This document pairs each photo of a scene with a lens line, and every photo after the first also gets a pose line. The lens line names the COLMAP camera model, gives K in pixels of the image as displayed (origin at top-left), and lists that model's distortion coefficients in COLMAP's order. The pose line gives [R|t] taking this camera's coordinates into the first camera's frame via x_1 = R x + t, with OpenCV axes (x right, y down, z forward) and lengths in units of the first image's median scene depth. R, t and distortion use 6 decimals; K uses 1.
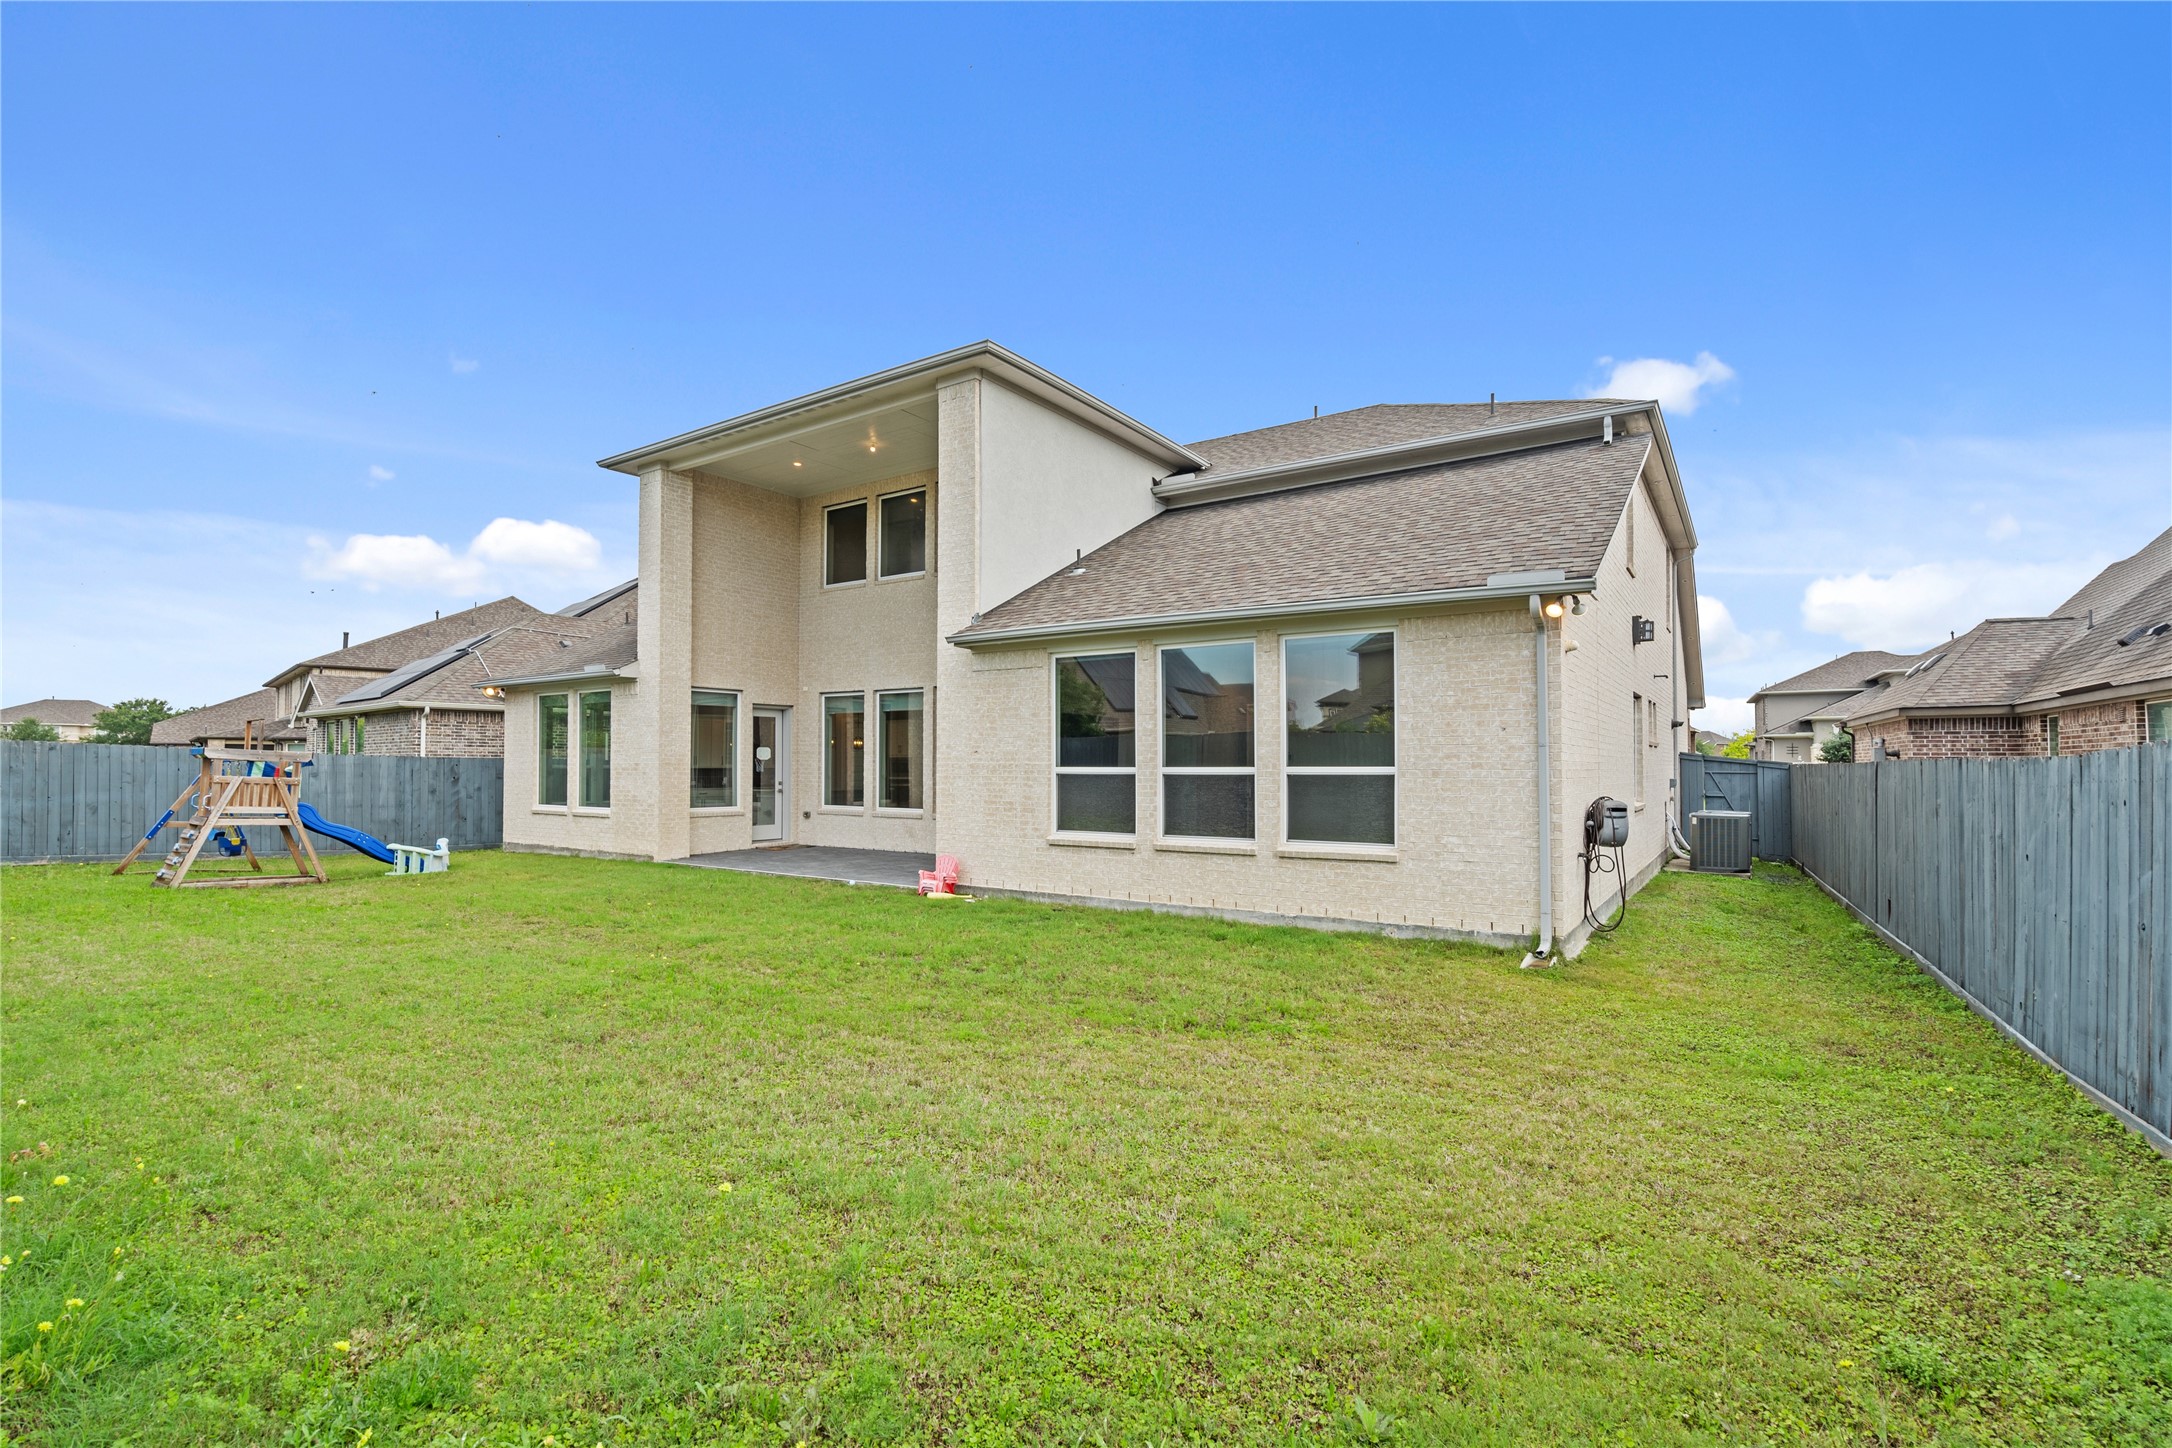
lens RADIAL K [[992.5, 0, 1085.9], [0, 992.5, 730.5], [0, 0, 1]] dist [-0.002578, 0.000389]
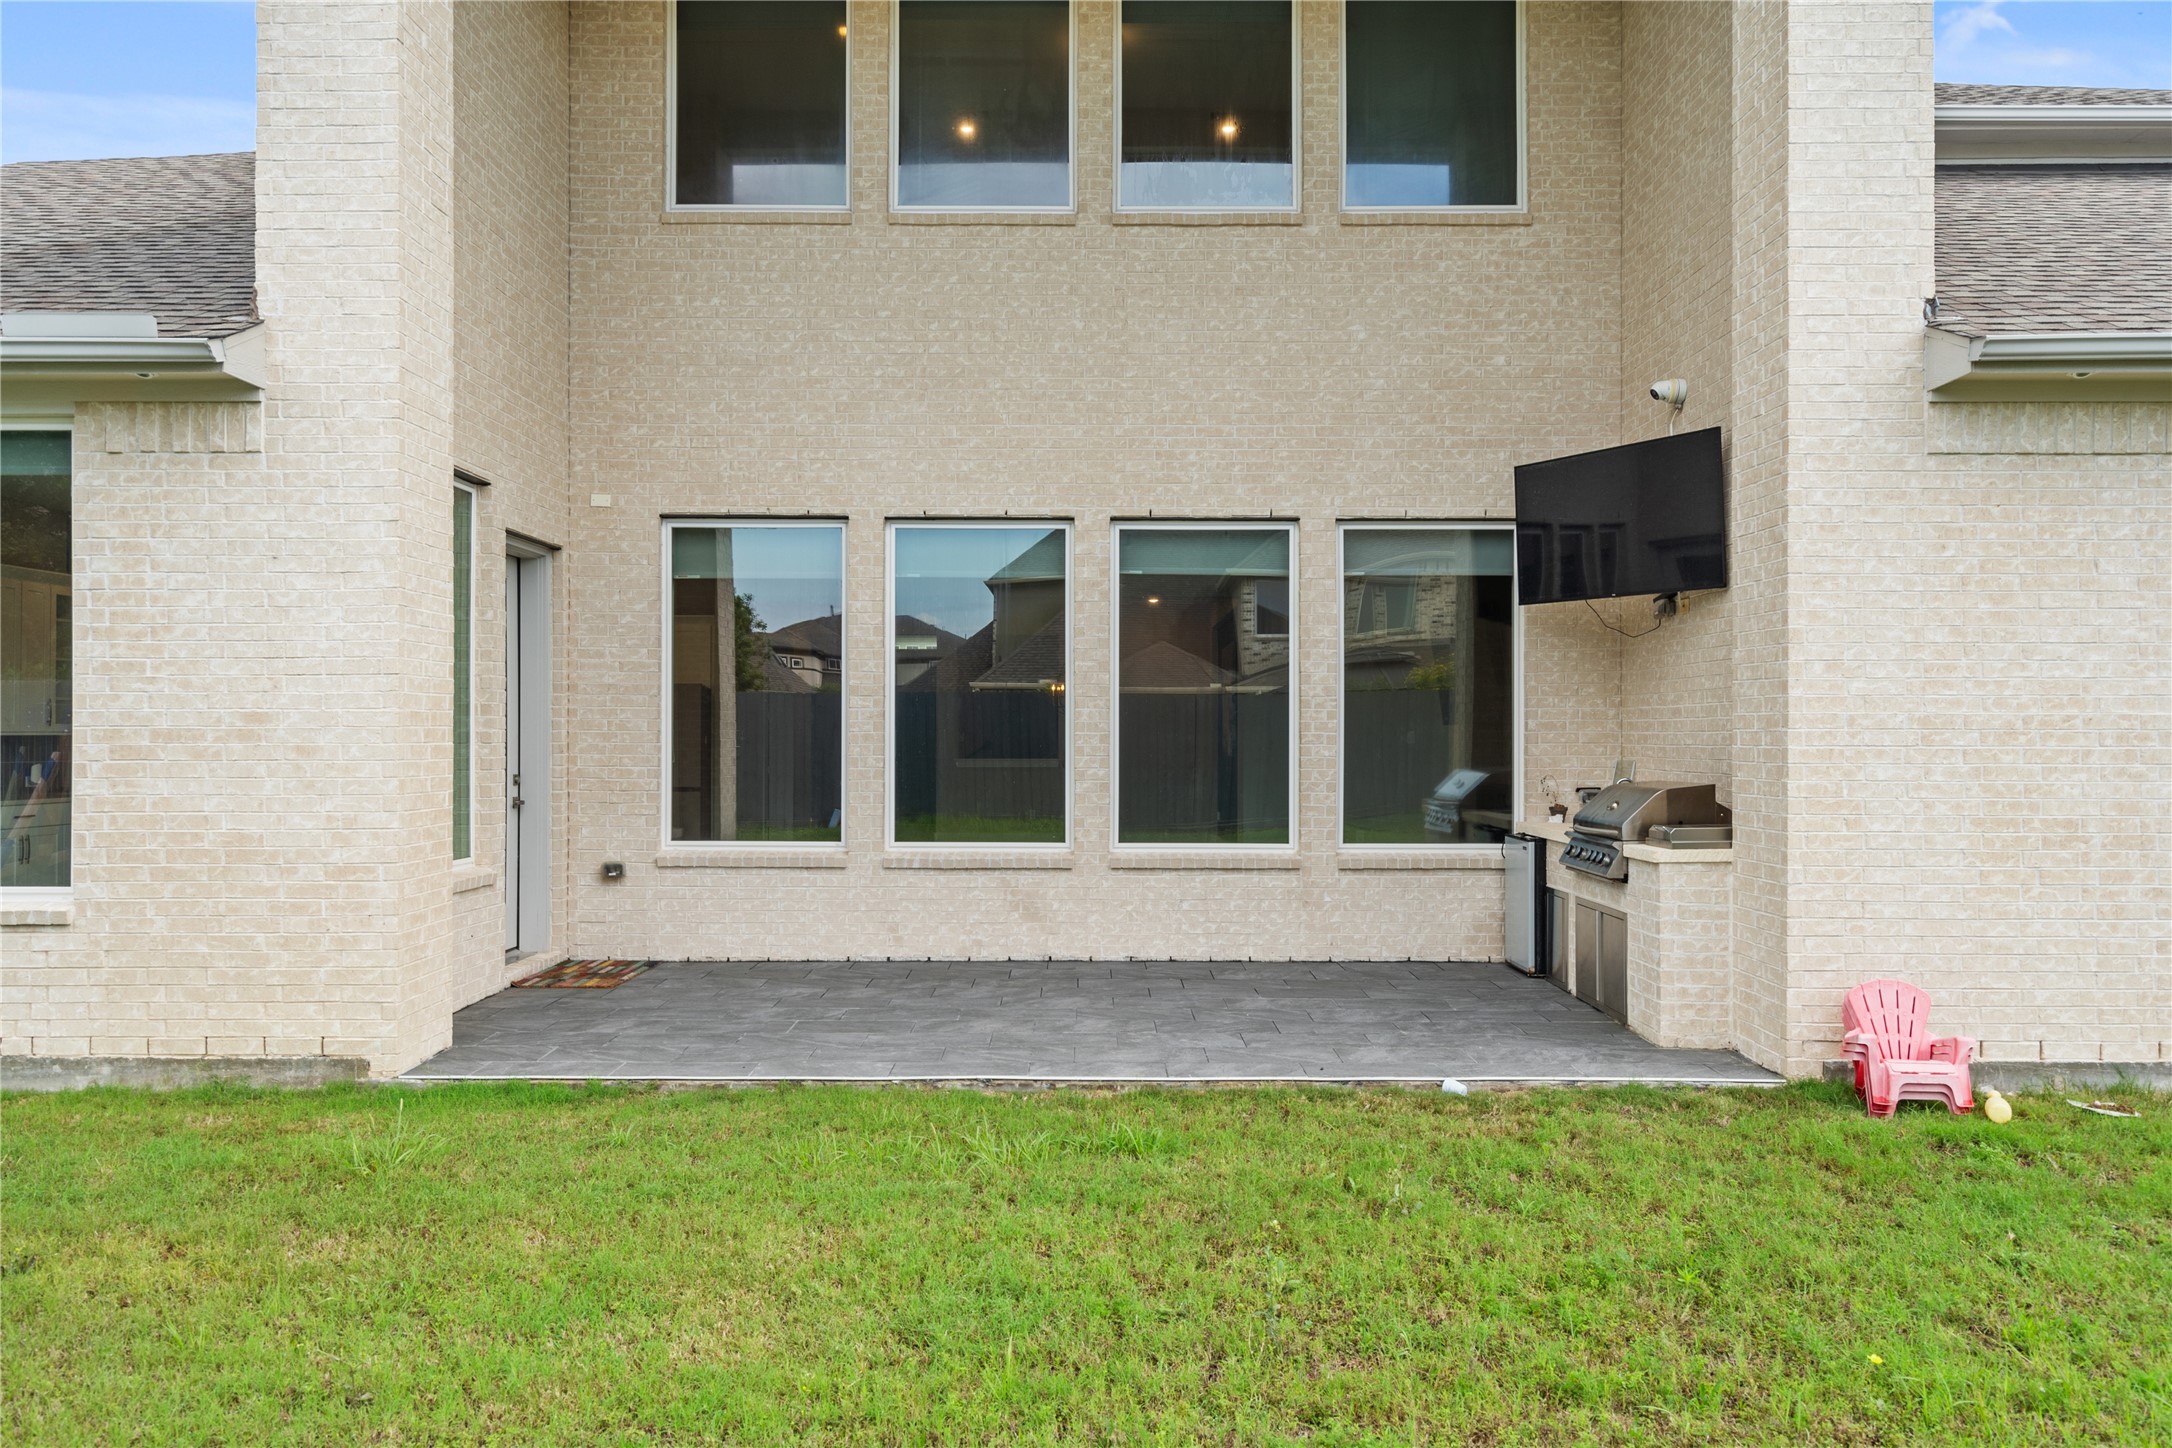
lens RADIAL K [[1514.6, 0, 1086.2], [0, 1514.6, 697.8], [0, 0, 1]] dist [0.003069, 0.000645]
pose [[0.816251, 0.003602, 0.577686, -0.503800], [-0.015929, 0.999741, 0.016273, 0.017442], [-0.577478, -0.022485, 0.816097, 0.553532]]
